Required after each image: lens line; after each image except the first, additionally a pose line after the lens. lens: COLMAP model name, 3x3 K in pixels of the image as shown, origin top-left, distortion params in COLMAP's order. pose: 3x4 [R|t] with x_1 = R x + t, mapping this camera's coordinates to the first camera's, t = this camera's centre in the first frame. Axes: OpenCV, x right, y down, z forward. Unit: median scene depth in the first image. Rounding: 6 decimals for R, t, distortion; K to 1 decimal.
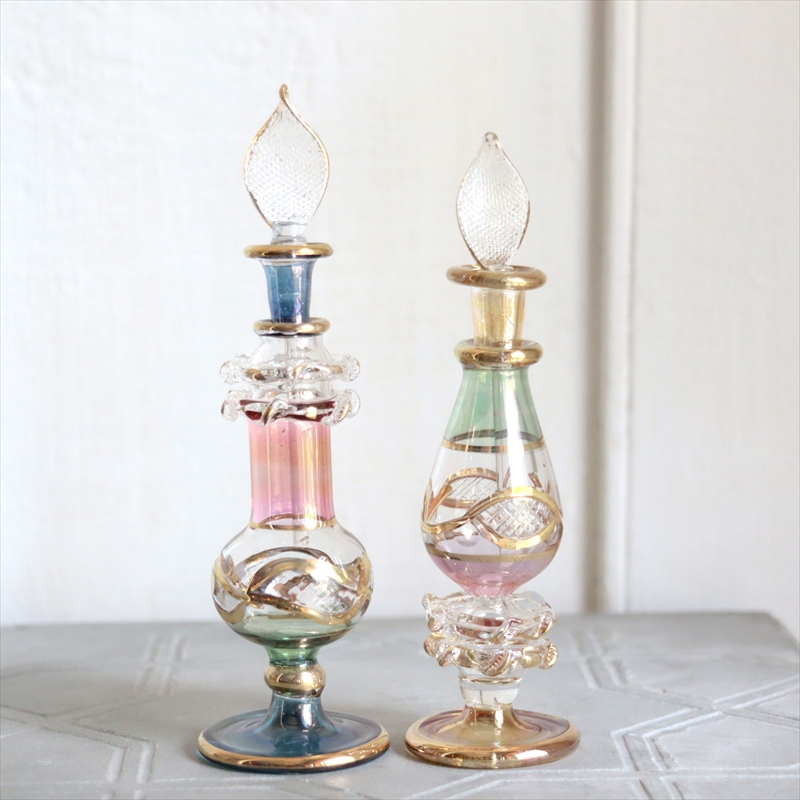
lens RADIAL K [[2439.2, 0, 404.7], [0, 2439.2, 400.9], [0, 0, 1]] dist [0.004391, 0.000000]
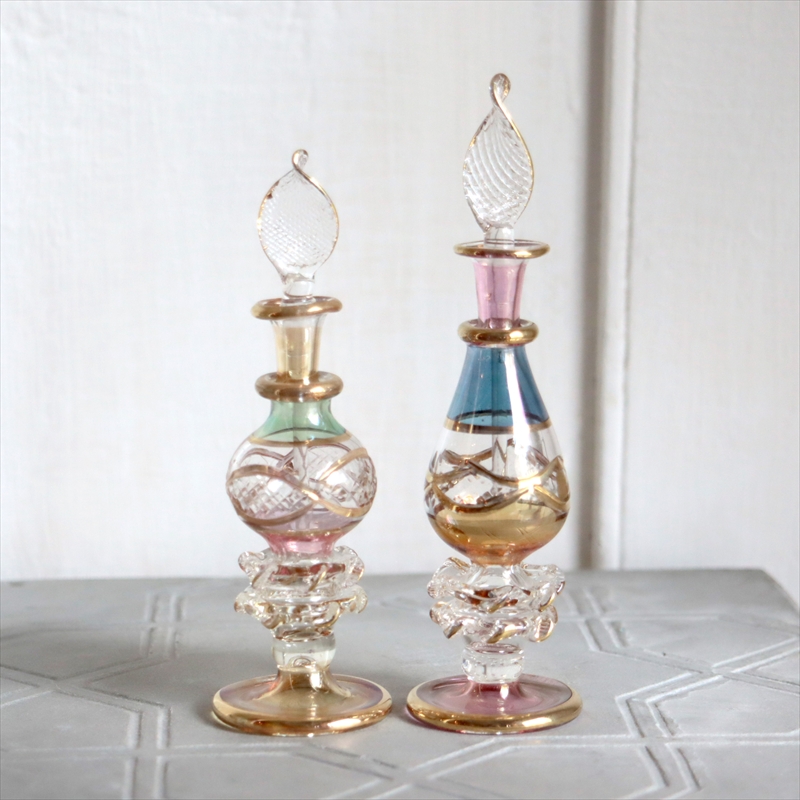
lens RADIAL K [[2700.6, 0, 399.8], [0, 2700.6, 402.9], [0, 0, 1]] dist [-0.009582, 0.000000]
pose [[0.999696, 0.003737, 0.024358, -0.032285], [-0.004826, 0.998985, 0.044793, -0.036228], [-0.024166, -0.044897, 0.998699, -0.118201]]
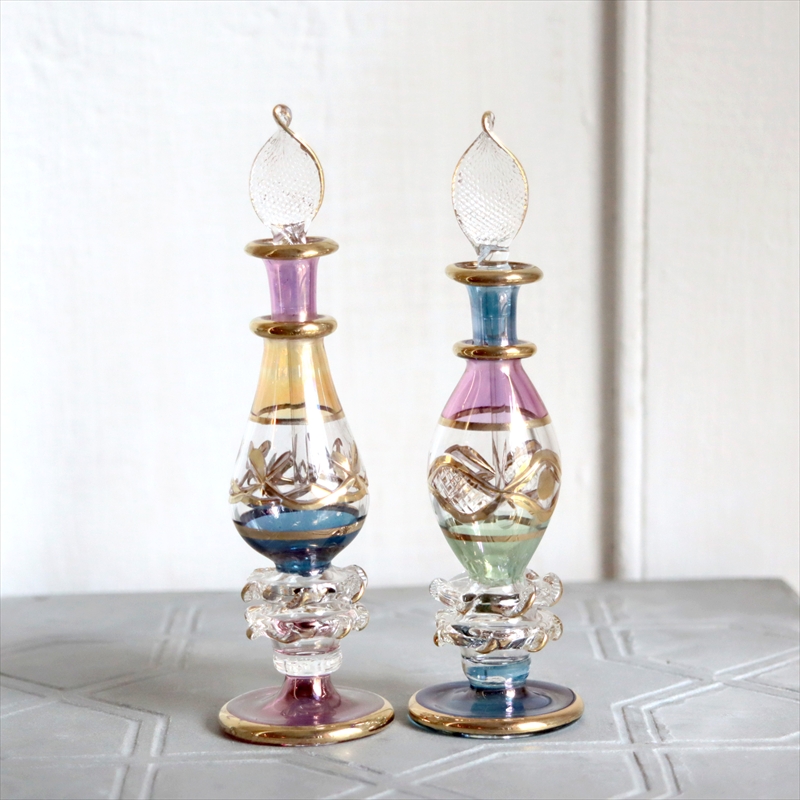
lens RADIAL K [[2700.6, 0, 400.3], [0, 2700.6, 401.1], [0, 0, 1]] dist [-0.009582, 0.000000]
pose [[0.999671, -0.006656, -0.024766, 0.023790], [0.007513, 0.999370, 0.034673, -0.030780], [0.024520, -0.034848, 0.999092, -0.129651]]
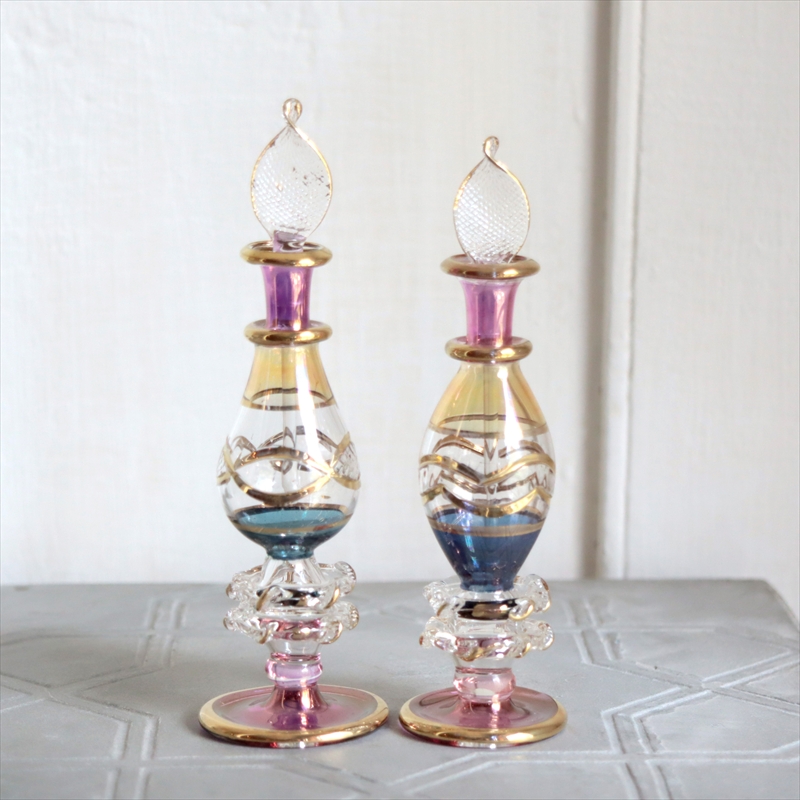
lens RADIAL K [[2700.6, 0, 395.5], [0, 2700.6, 403.6], [0, 0, 1]] dist [-0.009582, 0.000000]
pose [[0.999929, 0.010856, -0.004971, 0.002113], [-0.010578, 0.998540, 0.052968, -0.051038], [0.005538, -0.052911, 0.998584, -0.124564]]
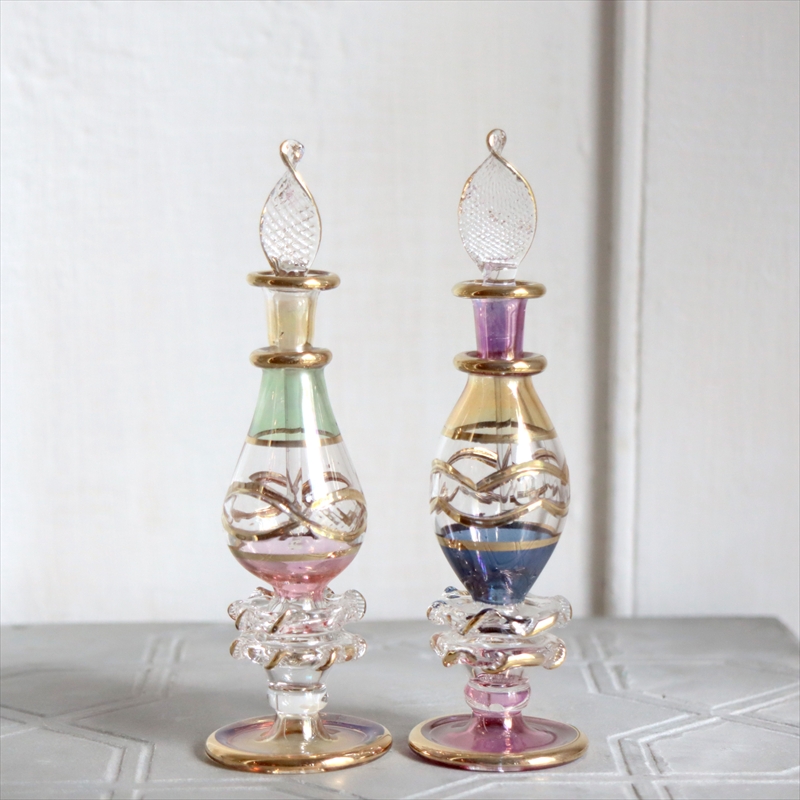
lens RADIAL K [[2700.6, 0, 396.4], [0, 2700.6, 405.5], [0, 0, 1]] dist [-0.009582, 0.000000]
pose [[0.999898, 0.006529, -0.012728, 0.010660], [-0.006379, 0.999911, 0.011754, -0.012507], [0.012804, -0.011671, 0.999850, -0.105997]]
